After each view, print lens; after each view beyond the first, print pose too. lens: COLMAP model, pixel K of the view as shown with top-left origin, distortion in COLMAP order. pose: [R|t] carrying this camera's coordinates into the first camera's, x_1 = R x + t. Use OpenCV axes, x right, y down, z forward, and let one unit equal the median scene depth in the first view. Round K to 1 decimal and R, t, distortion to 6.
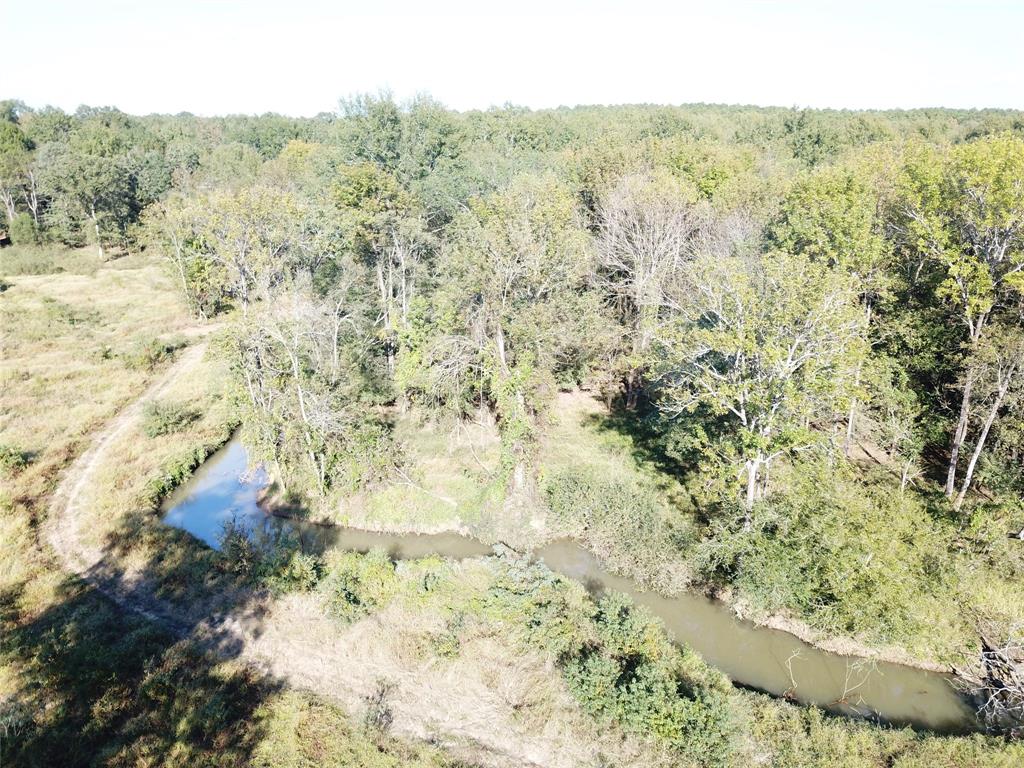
lens RADIAL K [[786.4, 0, 505.6], [0, 786.4, 387.4], [0, 0, 1]] dist [-0.004008, 0.014849]
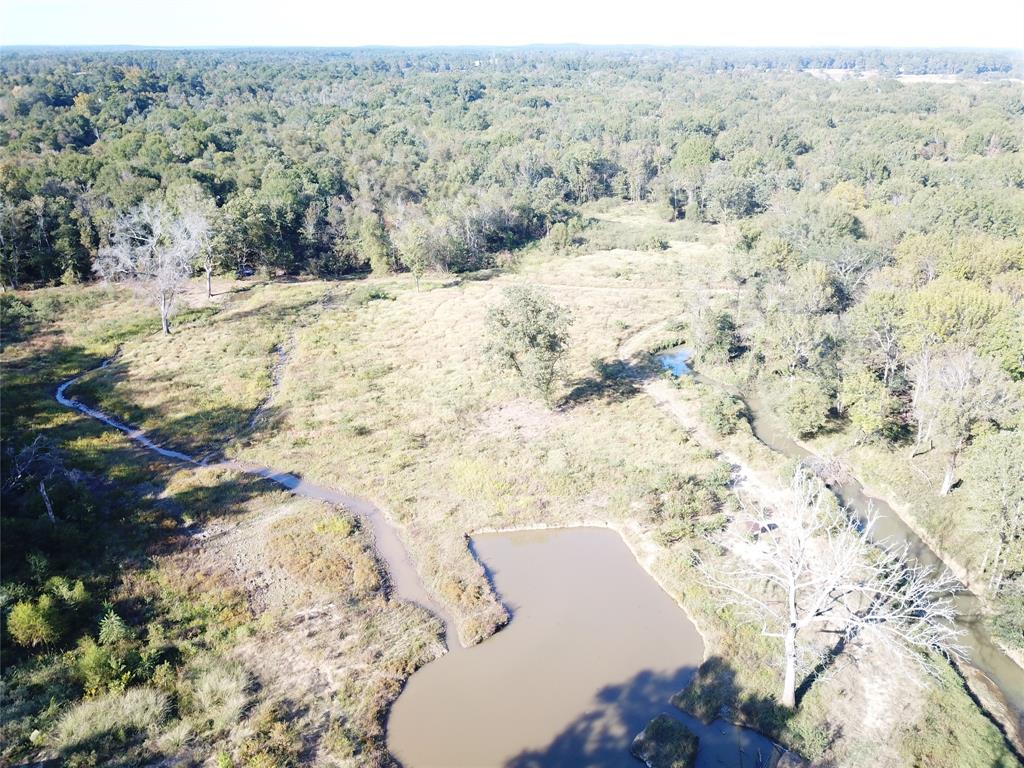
lens RADIAL K [[786.4, 0, 505.2], [0, 786.4, 384.6], [0, 0, 1]] dist [-0.004008, 0.014849]
pose [[0.657007, 0.280577, -0.699728, 0.623091], [-0.220869, 0.959074, 0.177186, -0.063923], [0.720804, 0.038136, 0.692089, -0.697105]]
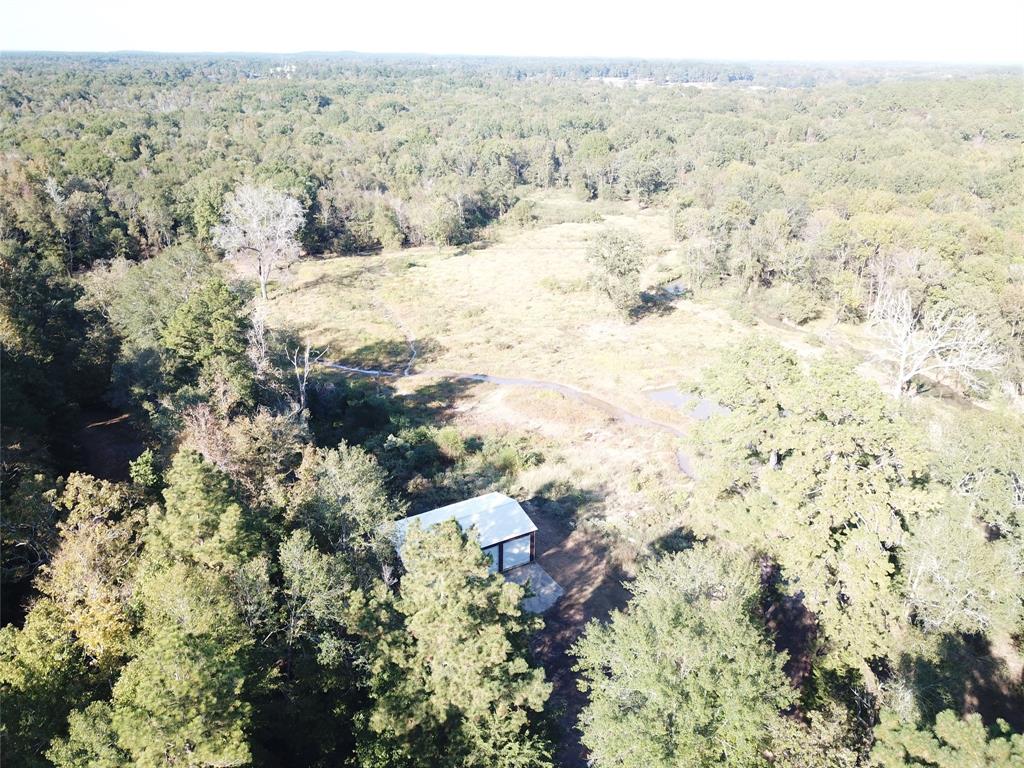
lens RADIAL K [[786.4, 0, 502.9], [0, 786.4, 384.4], [0, 0, 1]] dist [-0.004008, 0.014849]
pose [[0.831918, 0.202812, -0.516507, 0.501867], [-0.163998, 0.979097, 0.120307, 0.137925], [0.530110, -0.015379, 0.847789, -1.332593]]
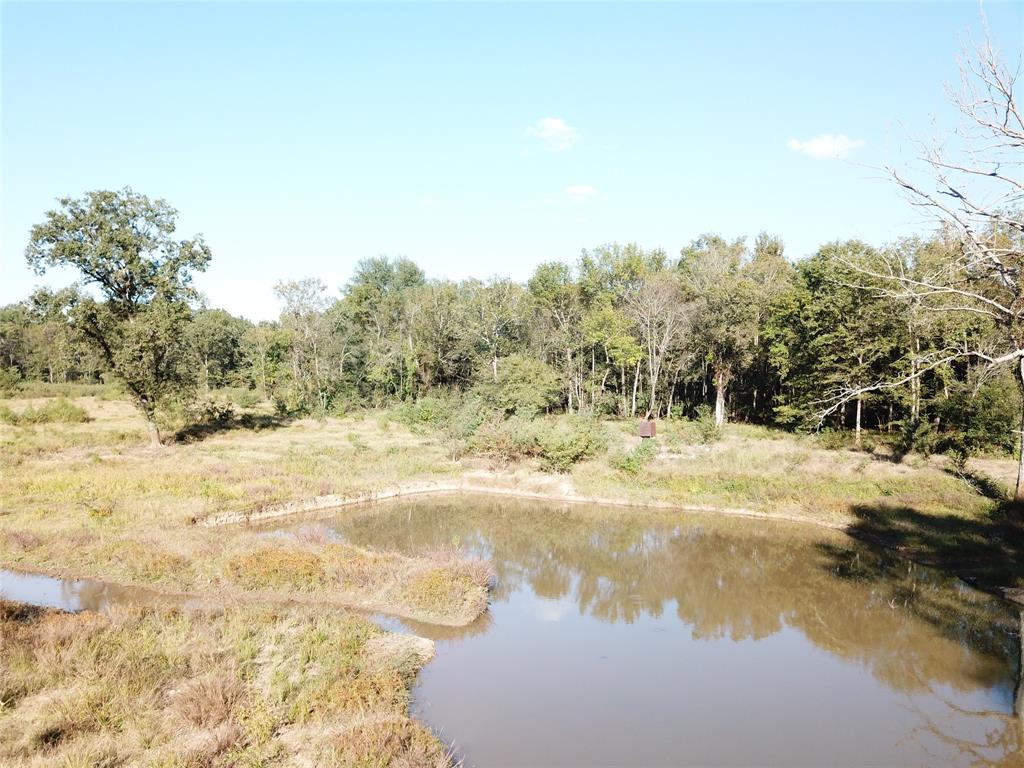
lens RADIAL K [[786.4, 0, 501.6], [0, 786.4, 390.4], [0, 0, 1]] dist [-0.004008, 0.014849]
pose [[0.996769, -0.001829, -0.080296, 0.186342], [-0.021141, 0.958510, -0.284273, 0.305851], [0.077484, 0.285052, 0.955375, -0.447103]]
